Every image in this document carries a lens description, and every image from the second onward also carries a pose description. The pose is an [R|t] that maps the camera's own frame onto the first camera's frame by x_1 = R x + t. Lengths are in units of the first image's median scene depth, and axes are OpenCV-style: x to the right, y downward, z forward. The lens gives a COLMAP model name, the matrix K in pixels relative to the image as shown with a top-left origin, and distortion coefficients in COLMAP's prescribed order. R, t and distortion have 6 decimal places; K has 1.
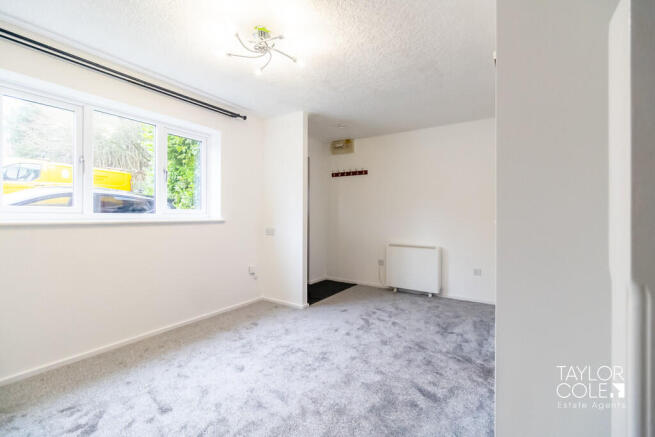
lens RADIAL K [[286.5, 0, 323.3], [0, 286.5, 214.9], [0, 0, 1]] dist [0.002760, -0.006211]
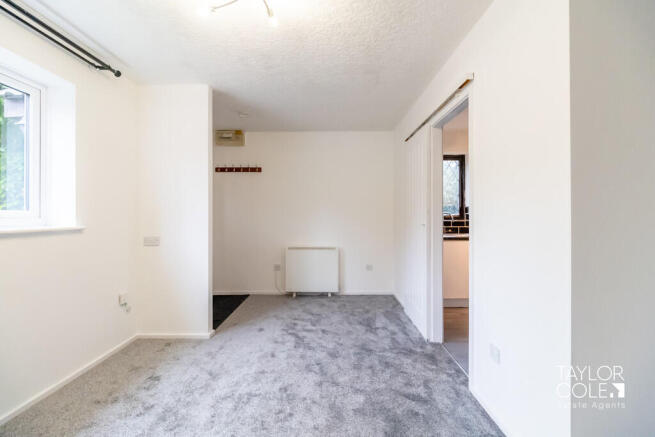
lens RADIAL K [[286.5, 0, 323.3], [0, 286.5, 214.9], [0, 0, 1]] dist [0.002760, -0.006211]
pose [[0.838359, -0.004942, 0.545096, -0.259339], [0.005262, 0.999986, 0.000973, -0.008241], [-0.545093, 0.002052, 0.838373, 0.194987]]
